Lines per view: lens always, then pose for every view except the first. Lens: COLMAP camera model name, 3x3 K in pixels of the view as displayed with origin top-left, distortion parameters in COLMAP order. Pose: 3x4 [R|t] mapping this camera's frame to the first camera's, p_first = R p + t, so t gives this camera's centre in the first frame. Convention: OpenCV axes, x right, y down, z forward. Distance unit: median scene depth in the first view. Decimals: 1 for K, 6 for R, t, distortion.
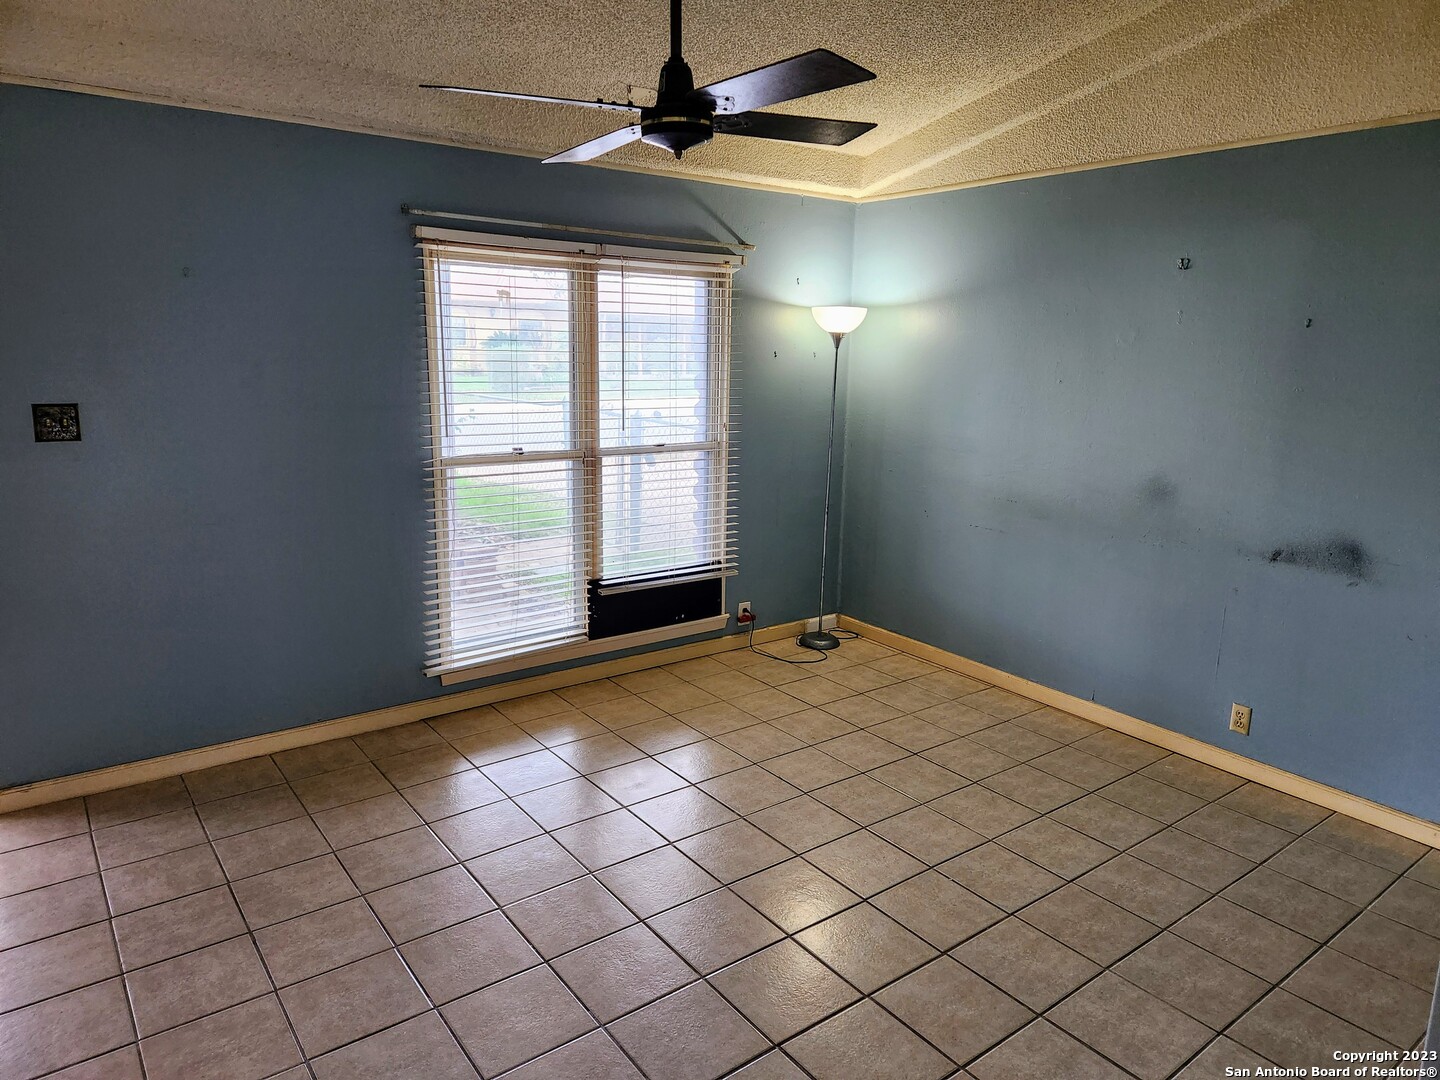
lens RADIAL K [[965.3, 0, 730.9], [0, 965.3, 536.2], [0, 0, 1]] dist [0.063224, -0.033176]
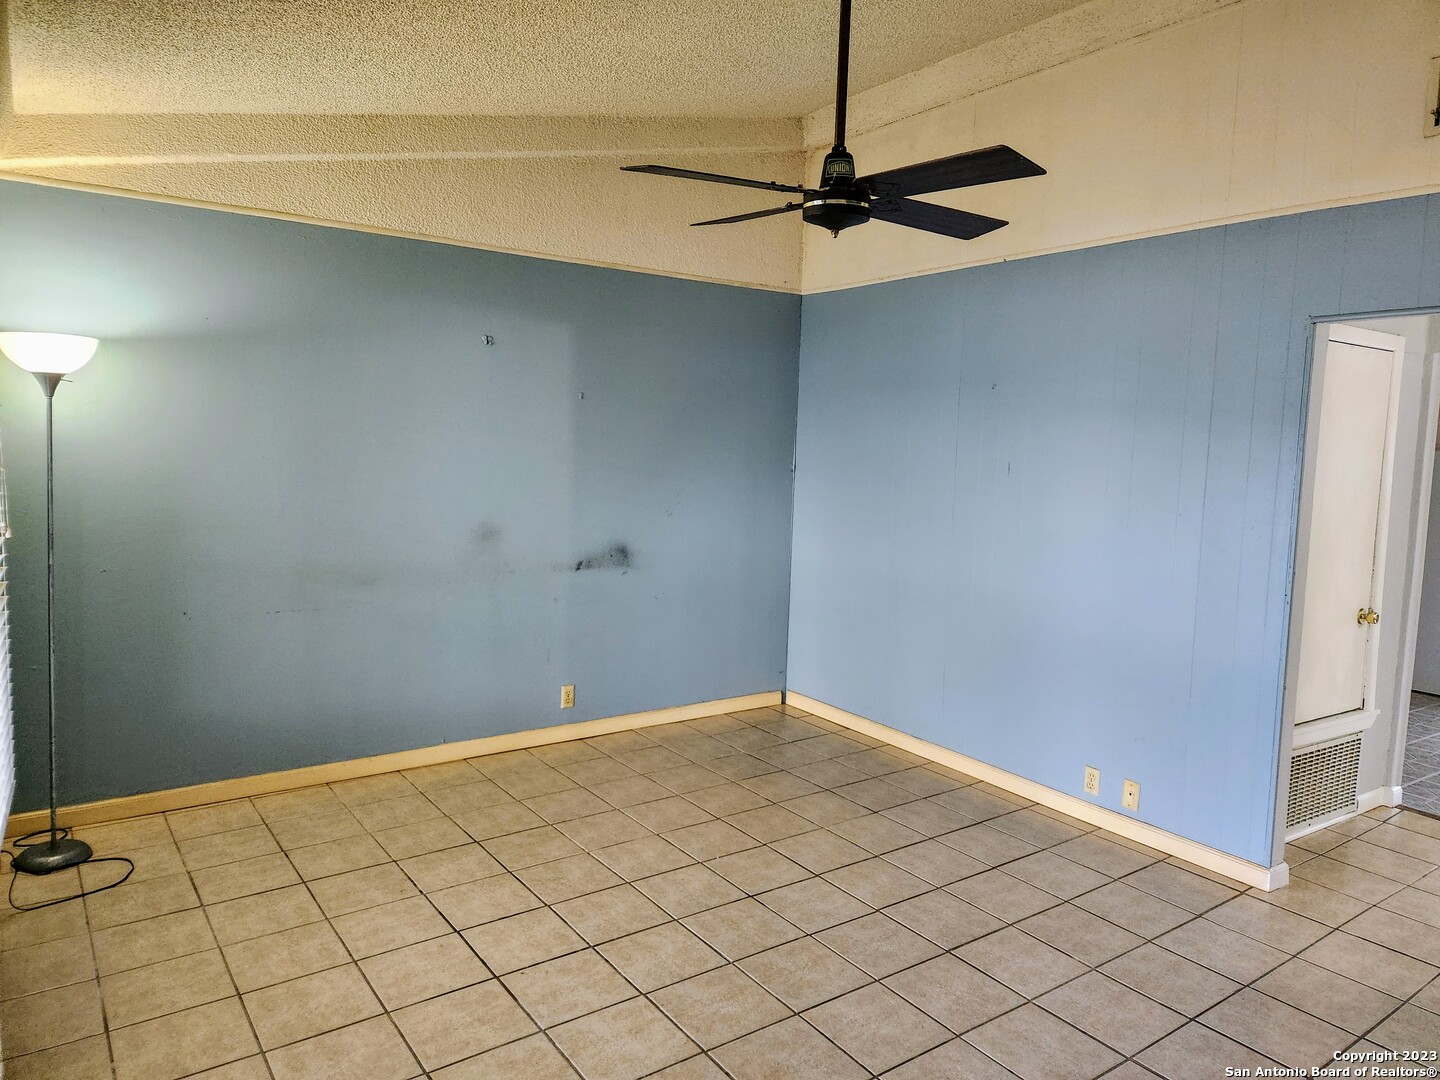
lens RADIAL K [[965.3, 0, 729.2], [0, 965.3, 534.0], [0, 0, 1]] dist [0.063224, -0.033176]
pose [[0.014680, -0.111920, 0.993609, -0.717547], [0.175027, 0.978661, 0.107651, -0.122780], [-0.984454, 0.172328, 0.033956, 0.708317]]
